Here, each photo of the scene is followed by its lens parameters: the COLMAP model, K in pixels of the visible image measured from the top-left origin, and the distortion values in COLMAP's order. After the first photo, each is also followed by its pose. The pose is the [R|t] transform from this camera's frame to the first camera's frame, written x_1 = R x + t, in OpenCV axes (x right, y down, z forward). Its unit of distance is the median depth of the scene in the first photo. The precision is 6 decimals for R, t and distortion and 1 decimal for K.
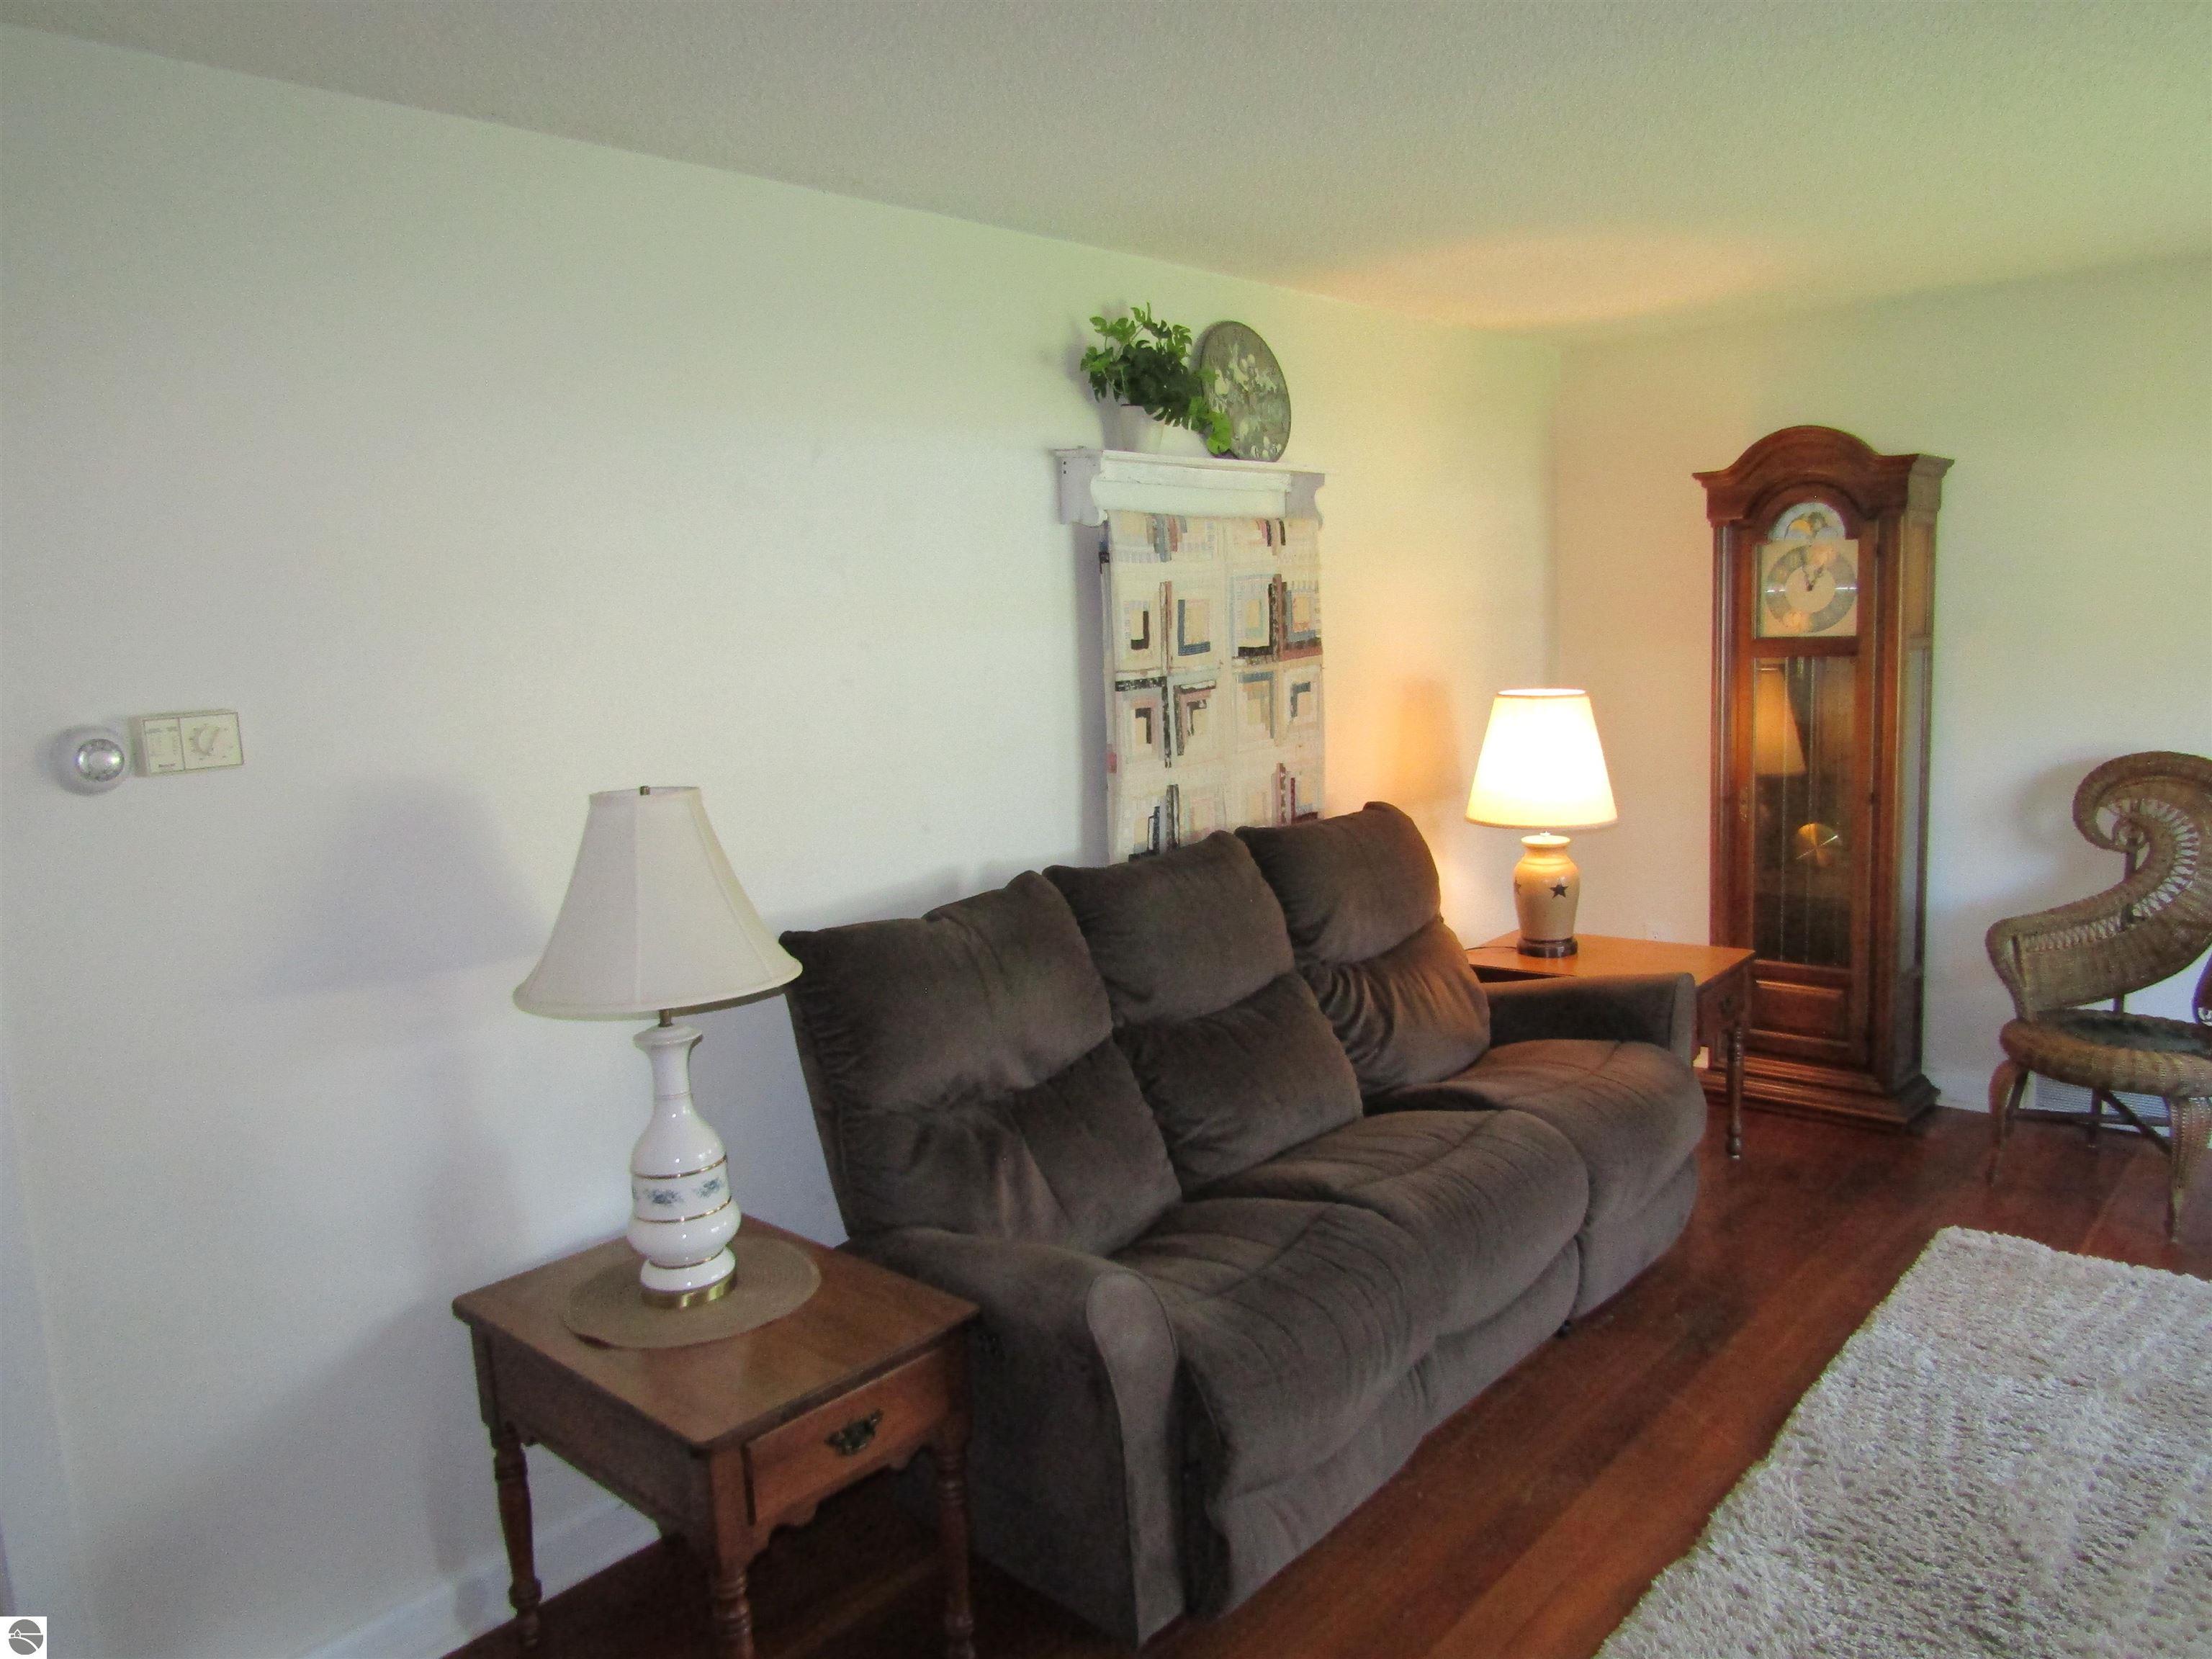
lens RADIAL K [[1595.6, 0, 1107.6], [0, 1595.6, 815.8], [0, 0, 1]] dist [-0.004051, -0.006448]
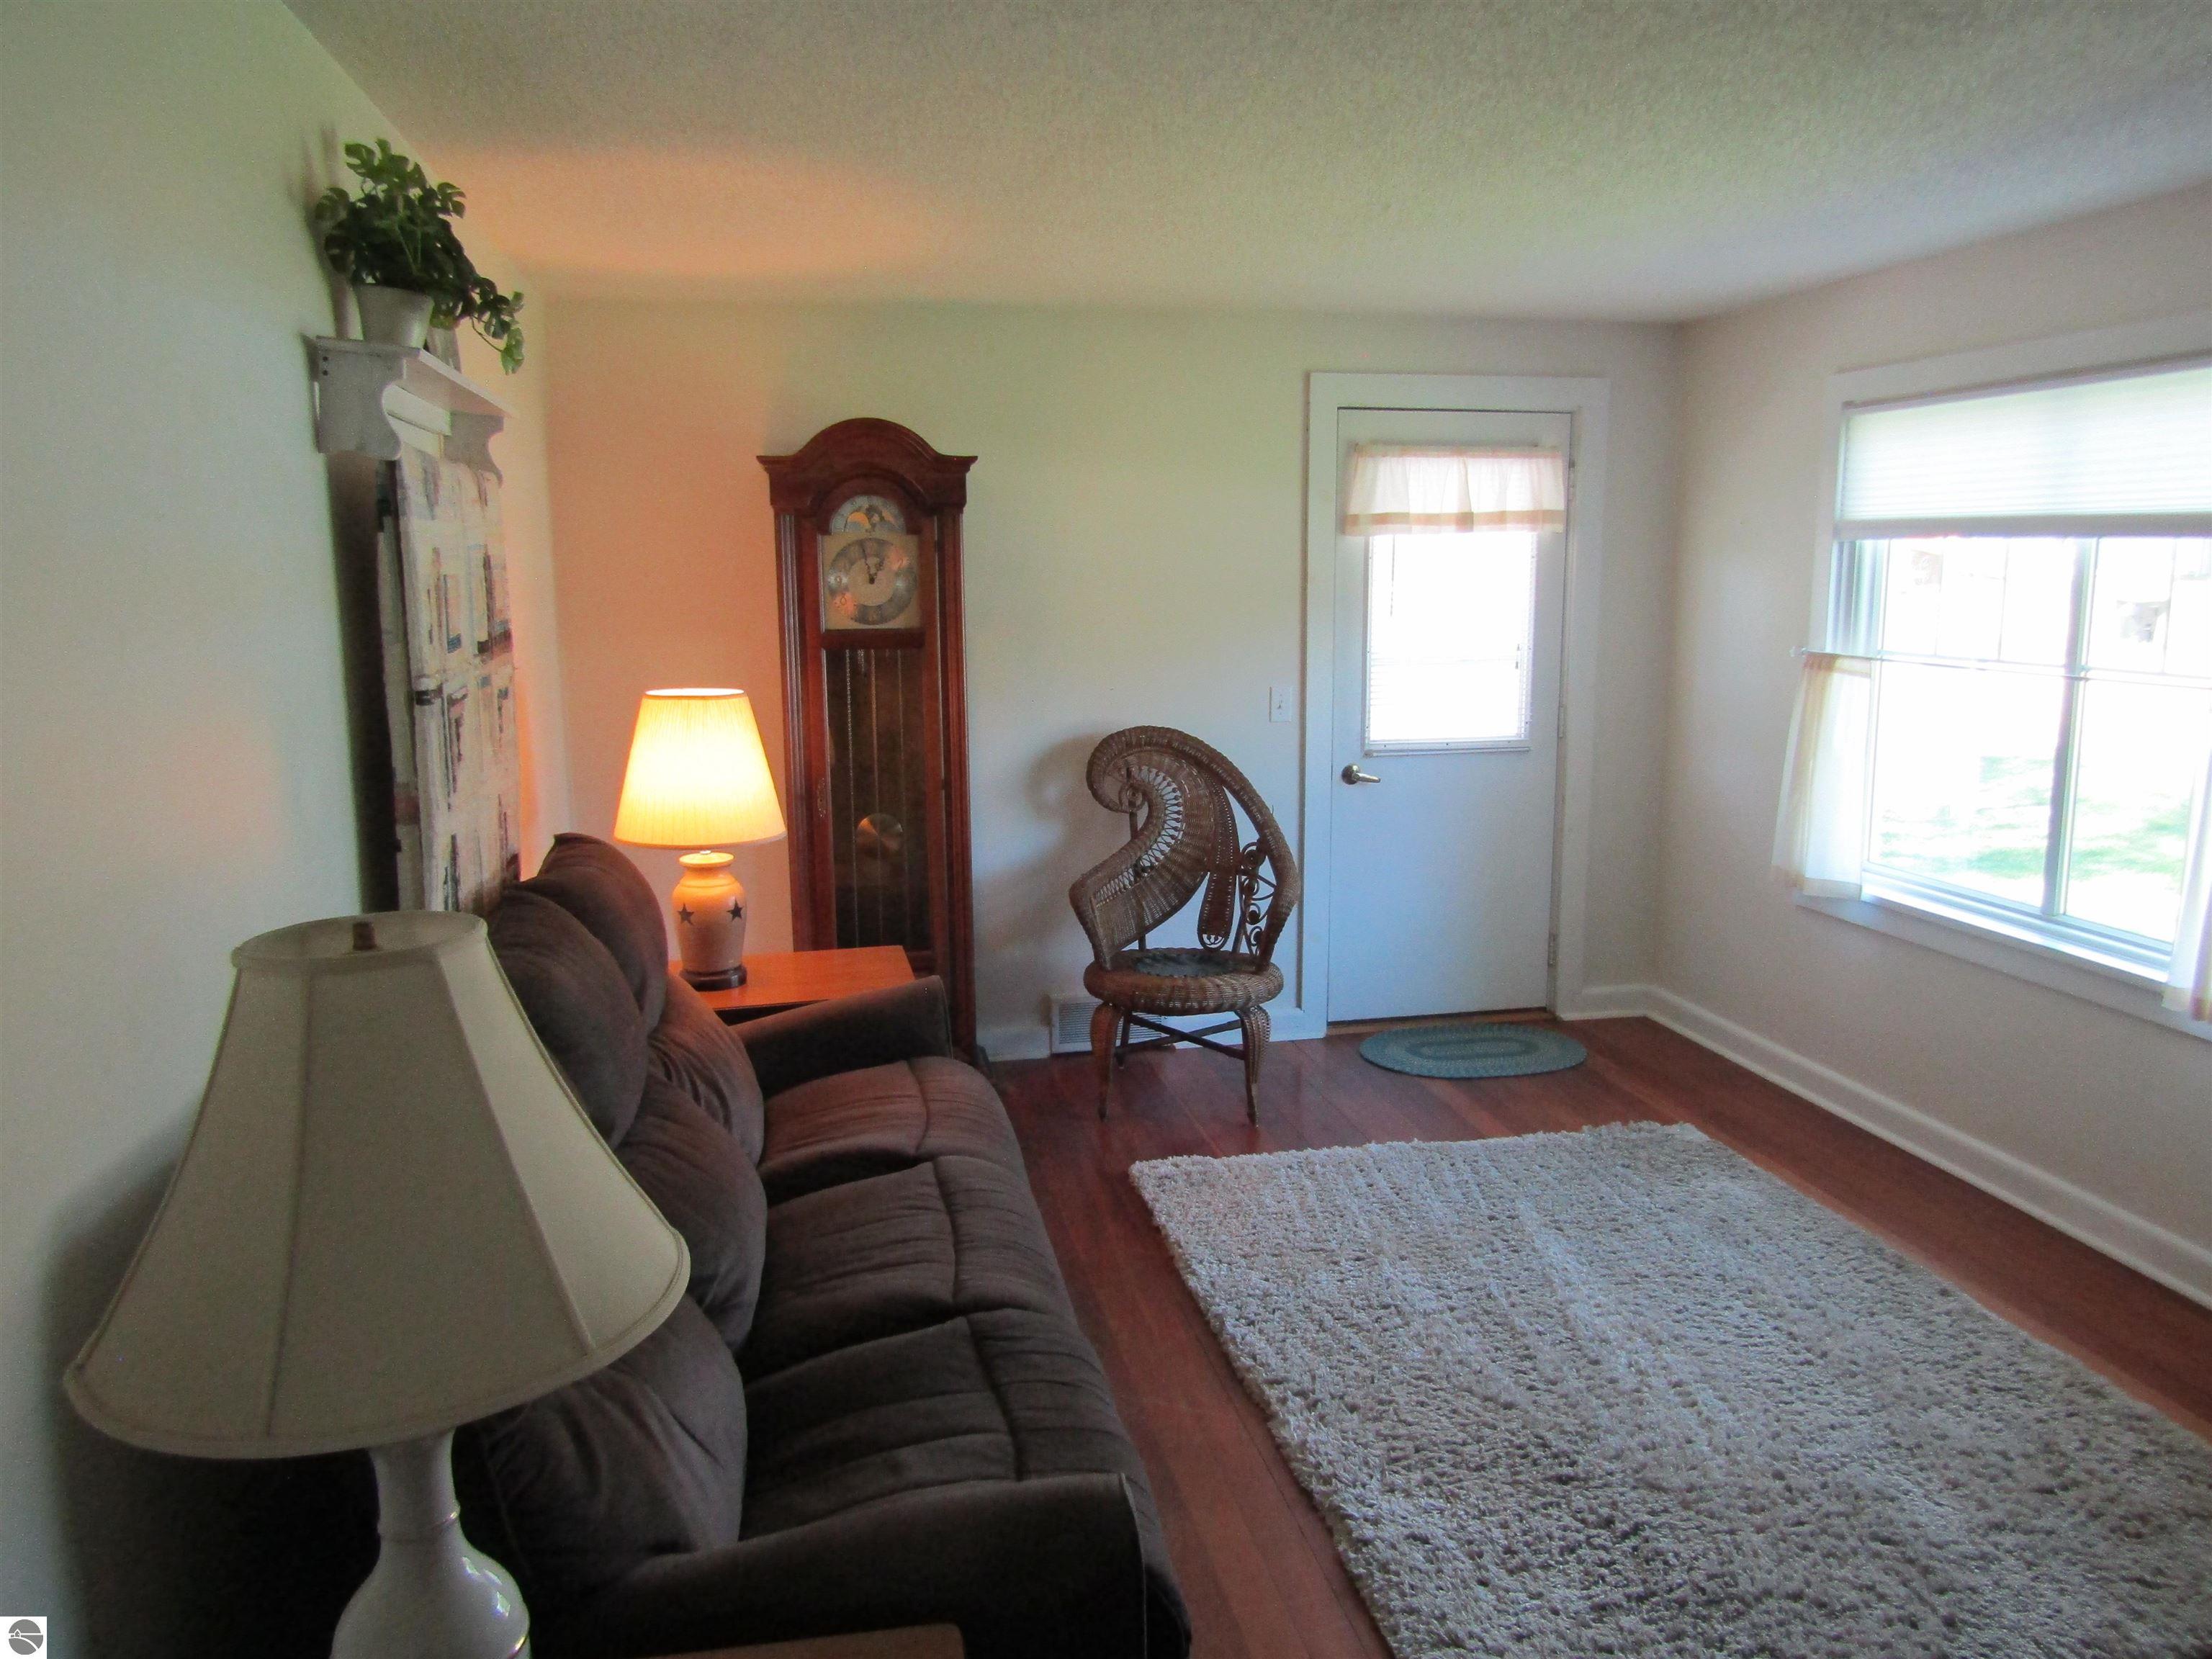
lens RADIAL K [[1595.6, 0, 1107.6], [0, 1595.6, 815.8], [0, 0, 1]] dist [-0.004051, -0.006448]
pose [[0.608532, -0.089166, 0.788503, -0.336741], [0.087439, 0.995151, 0.045053, -0.033686], [-0.788697, 0.041529, 0.613378, 0.329292]]
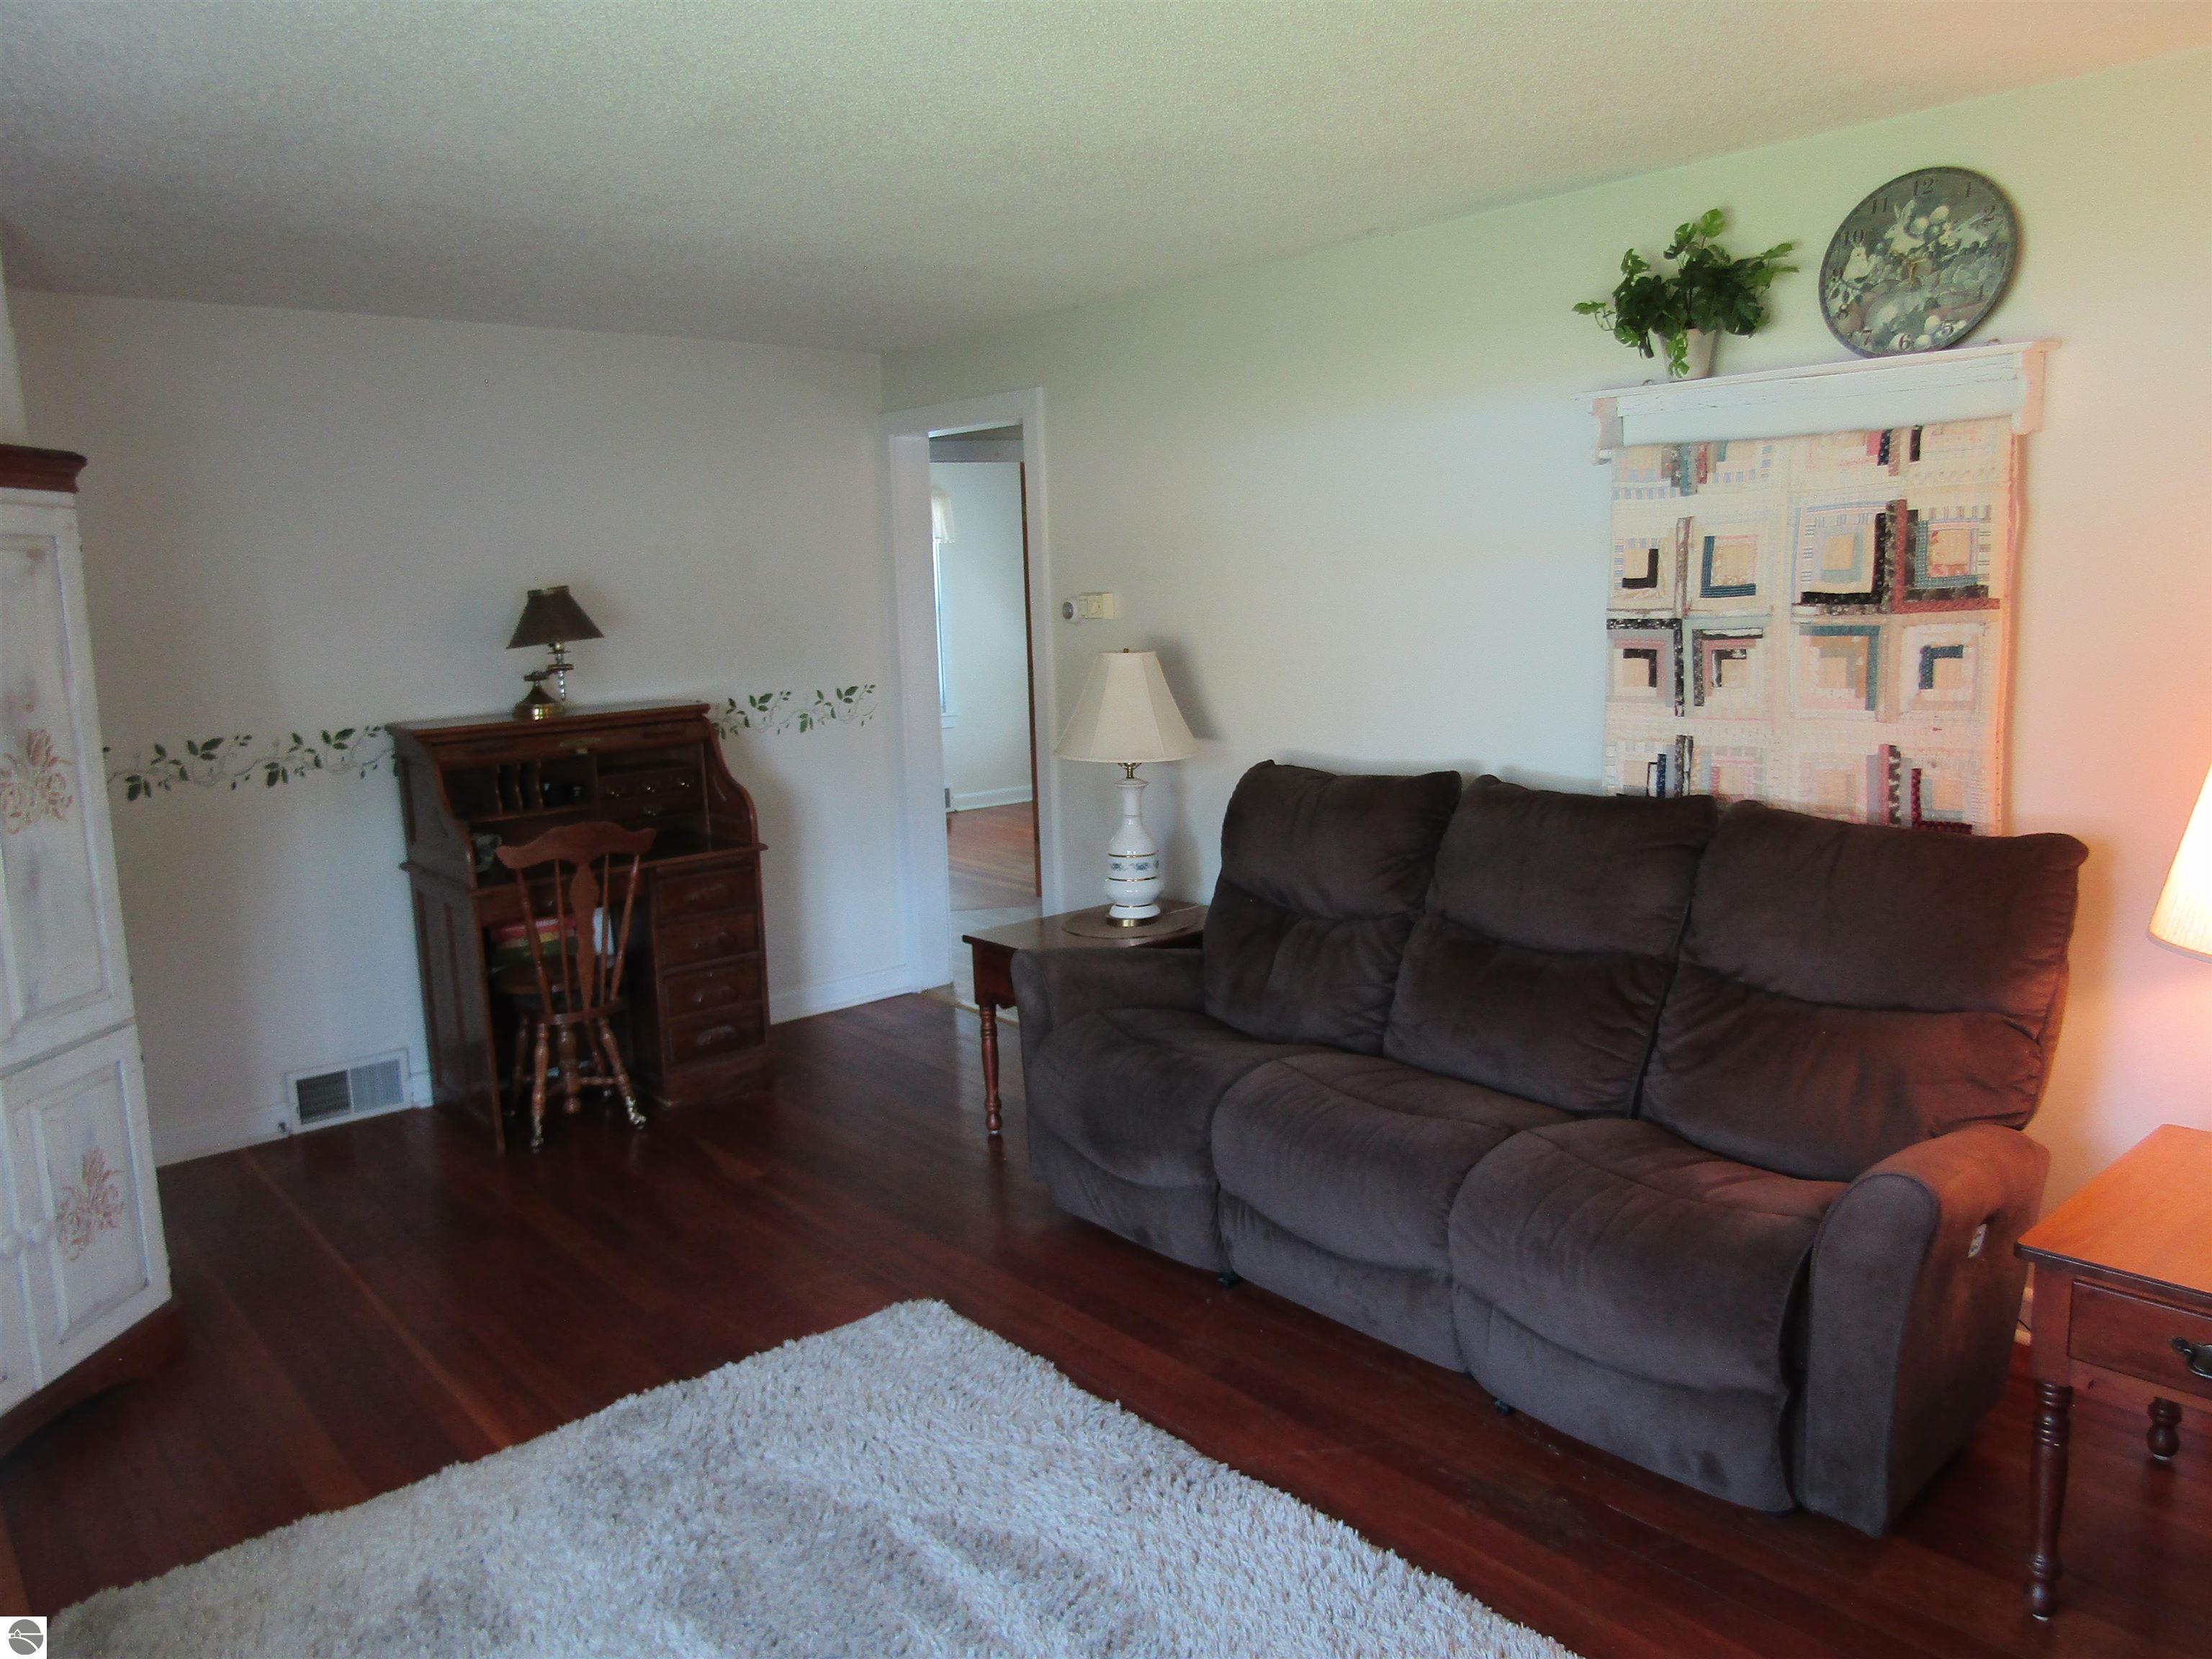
lens RADIAL K [[1595.6, 0, 1107.6], [0, 1595.6, 815.8], [0, 0, 1]] dist [-0.004051, -0.006448]
pose [[-0.145347, 0.193308, -0.970312, 1.009845], [-0.091556, 0.973891, 0.207736, -0.137471], [0.985135, 0.119032, -0.123853, 0.793088]]
